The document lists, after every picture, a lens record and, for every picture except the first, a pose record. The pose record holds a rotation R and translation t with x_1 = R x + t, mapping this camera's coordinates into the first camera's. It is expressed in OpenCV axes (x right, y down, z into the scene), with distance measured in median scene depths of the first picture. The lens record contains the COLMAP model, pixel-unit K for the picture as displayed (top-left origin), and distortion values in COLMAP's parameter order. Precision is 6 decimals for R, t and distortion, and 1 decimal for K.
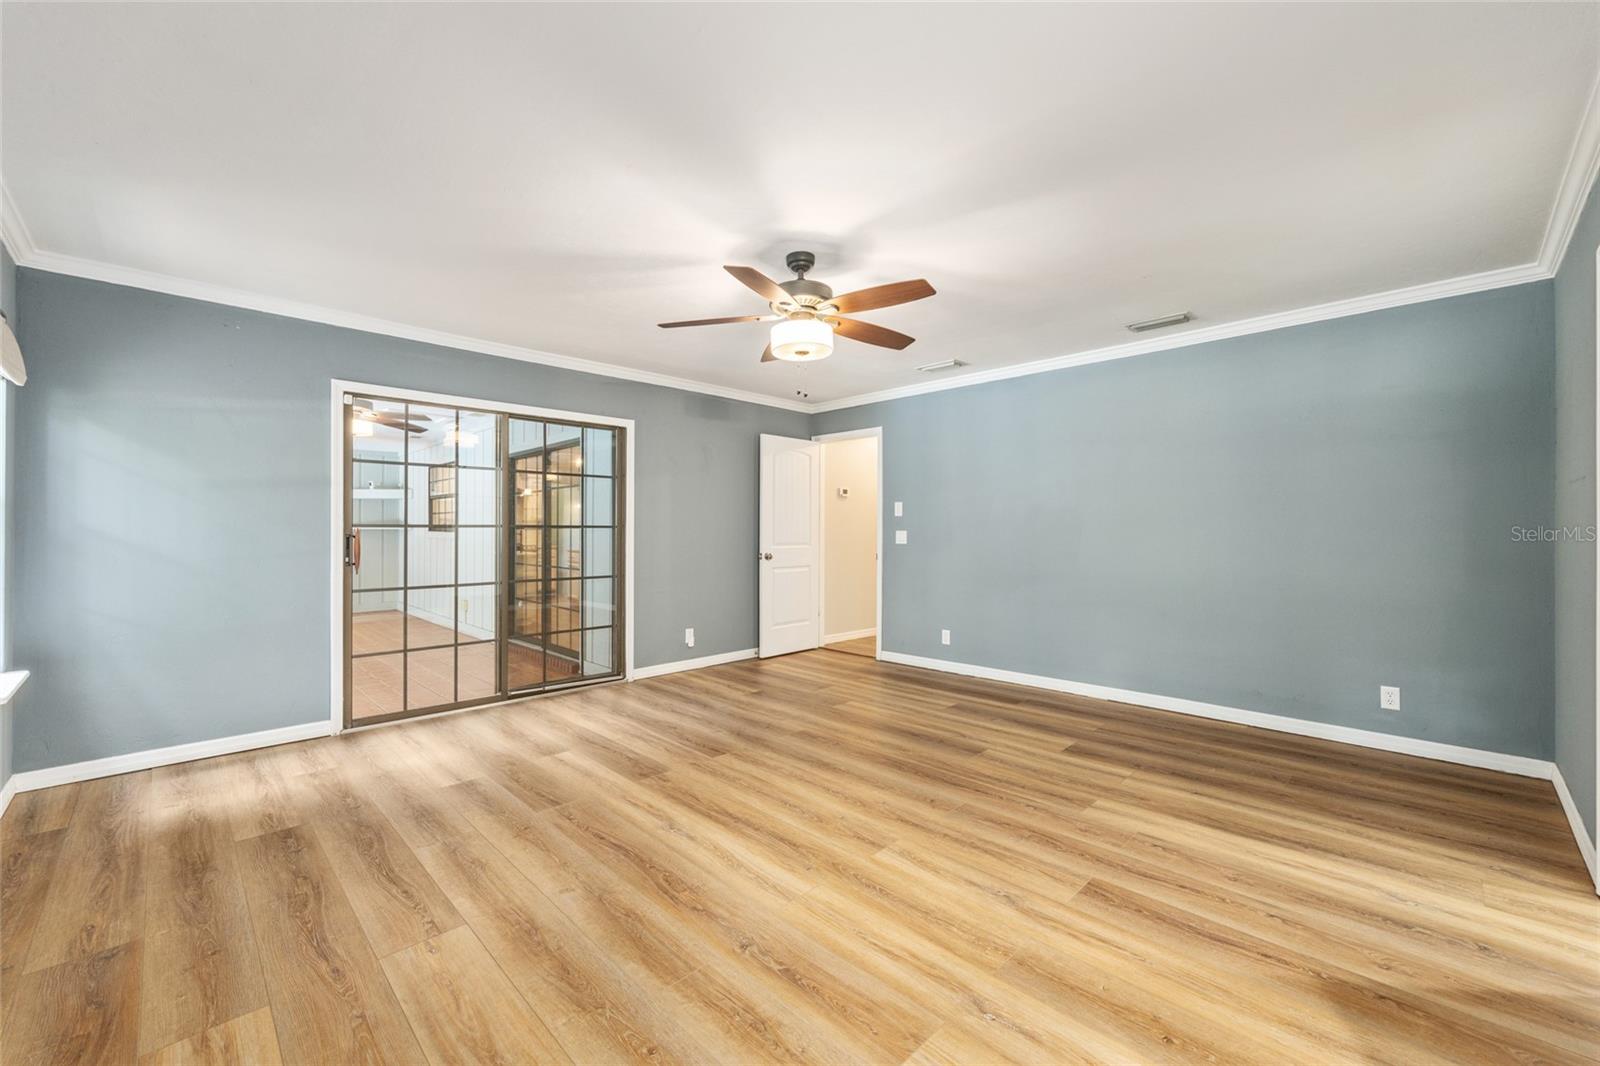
lens RADIAL K [[642.4, 0, 800.8], [0, 642.4, 529.9], [0, 0, 1]] dist [-0.002071, 0.000481]
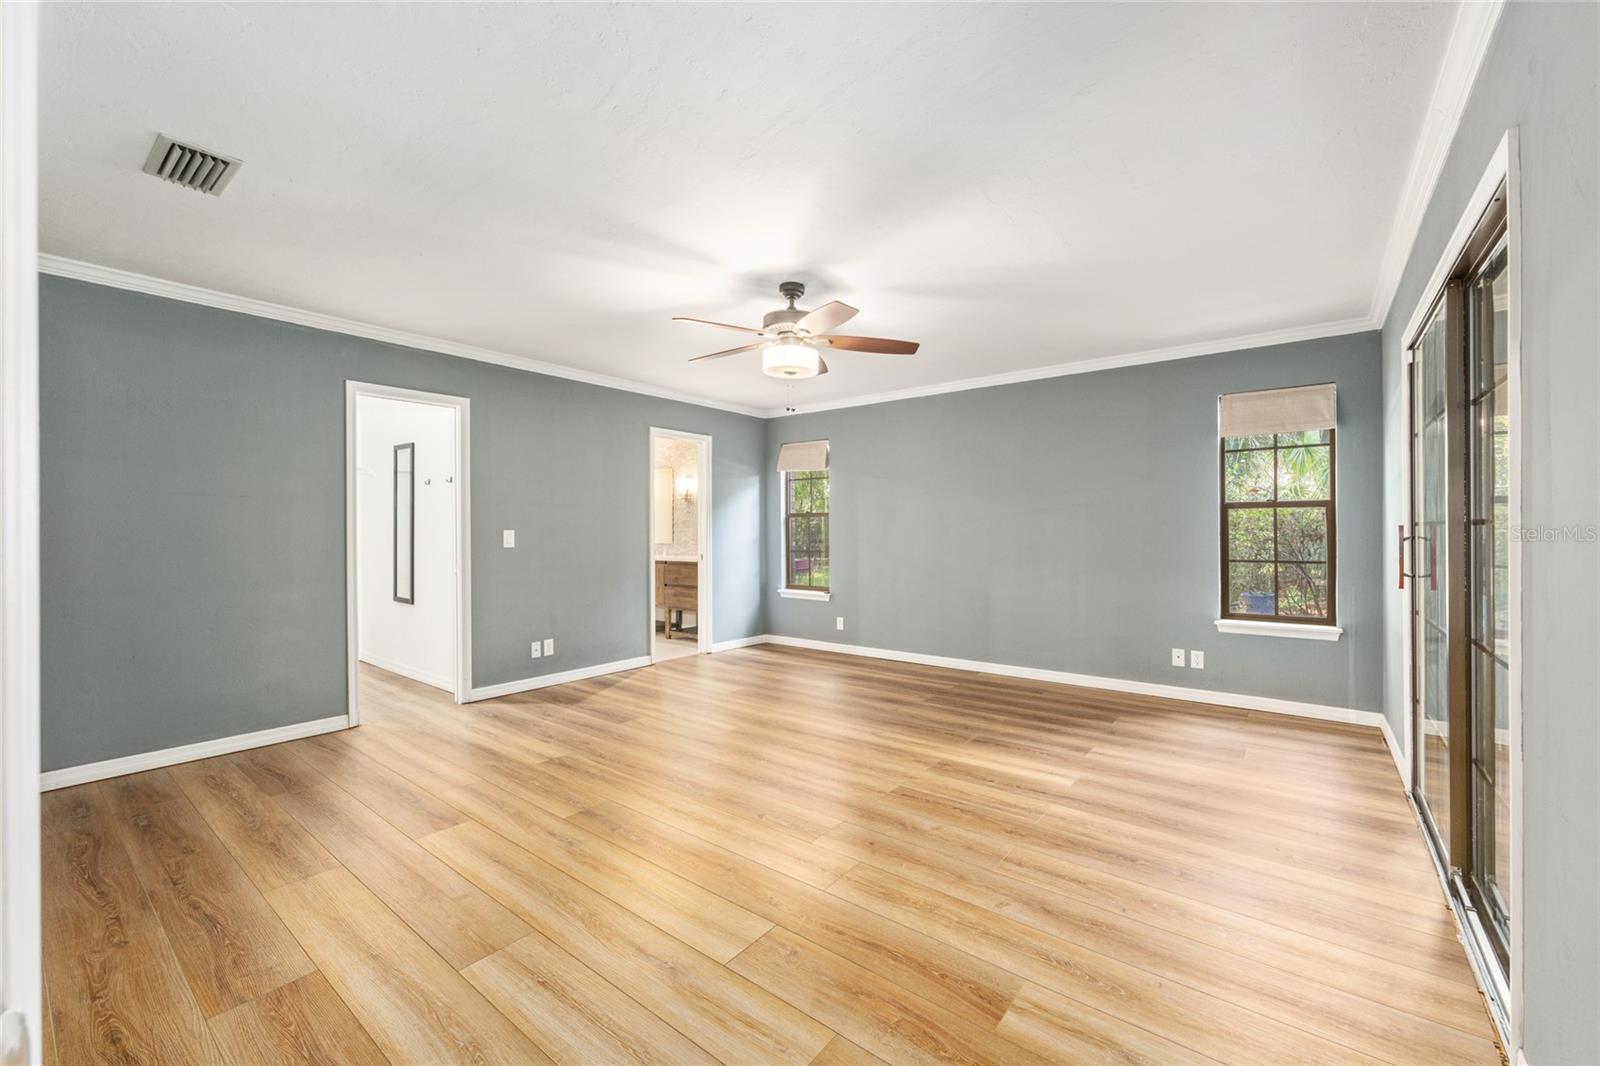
lens RADIAL K [[642.4, 0, 803.3], [0, 642.4, 528.8], [0, 0, 1]] dist [-0.002071, 0.000481]
pose [[-0.991625, 0.004880, -0.129058, 0.107323], [0.005238, 0.999983, -0.002430, -0.000532], [0.129044, -0.003086, -0.991634, 1.834171]]
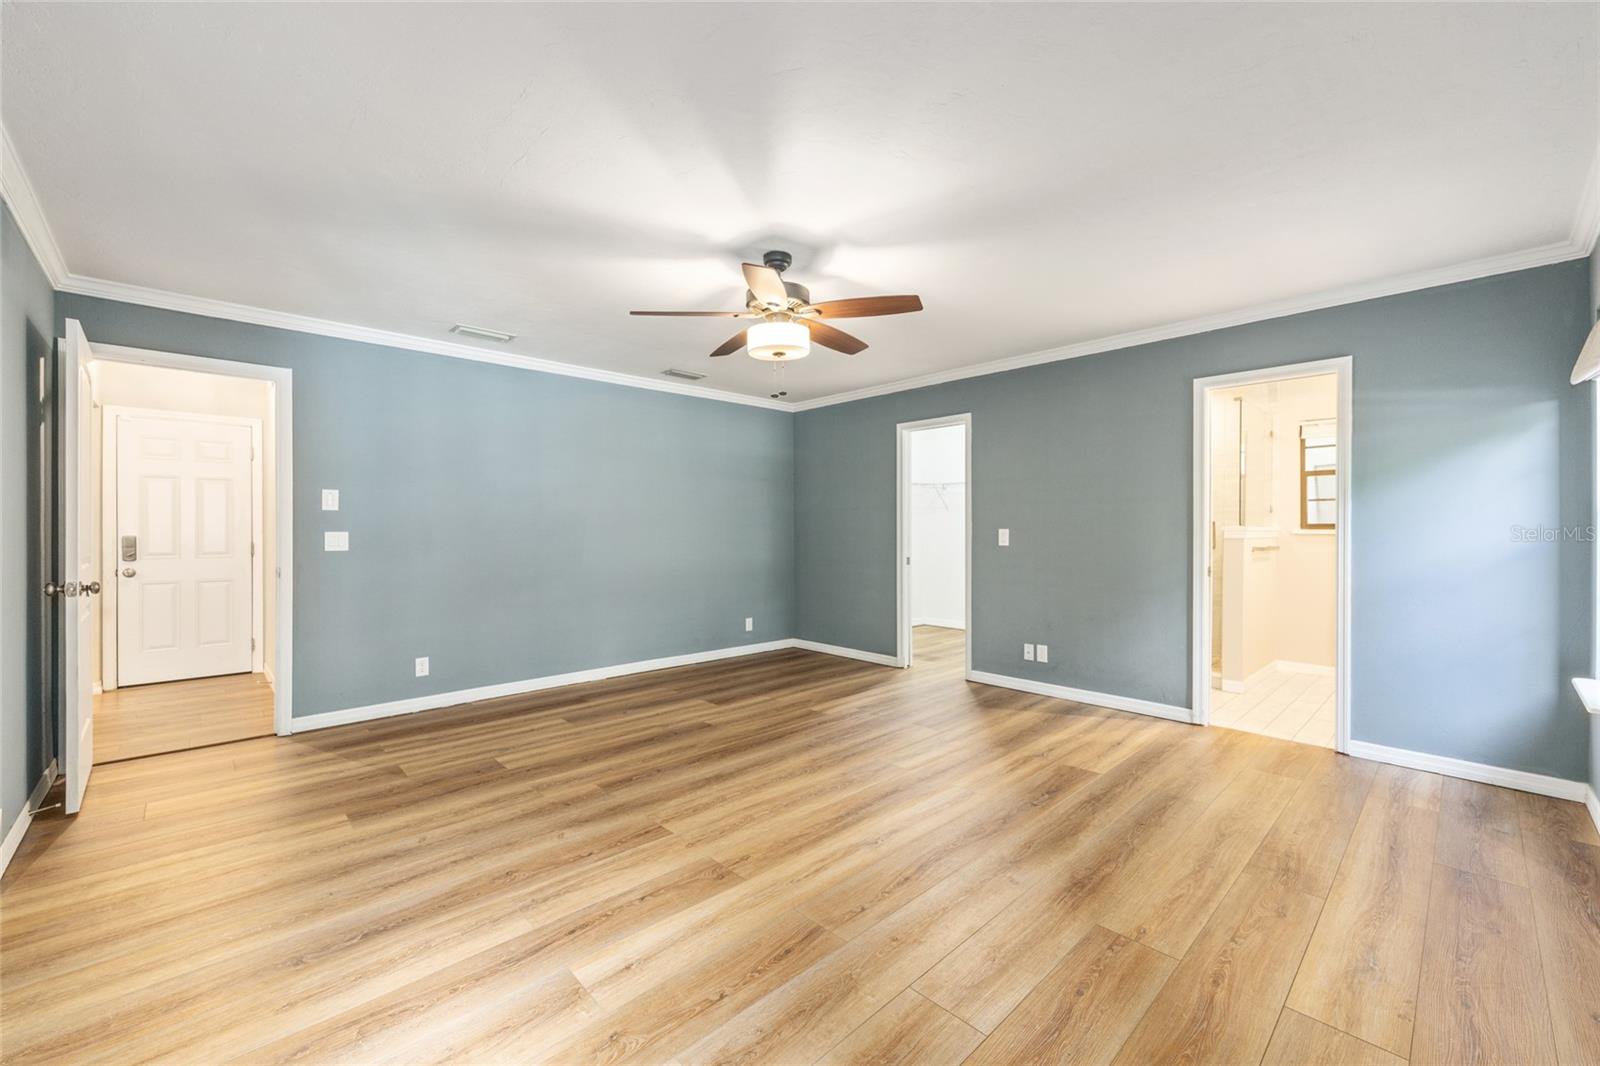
lens RADIAL K [[642.4, 0, 802.7], [0, 642.4, 534.0], [0, 0, 1]] dist [-0.002071, 0.000481]
pose [[0.015099, -0.004894, 0.999874, -0.869513], [-0.000612, 0.999988, 0.004904, -0.000208], [-0.999886, -0.000686, 0.015096, 0.822316]]
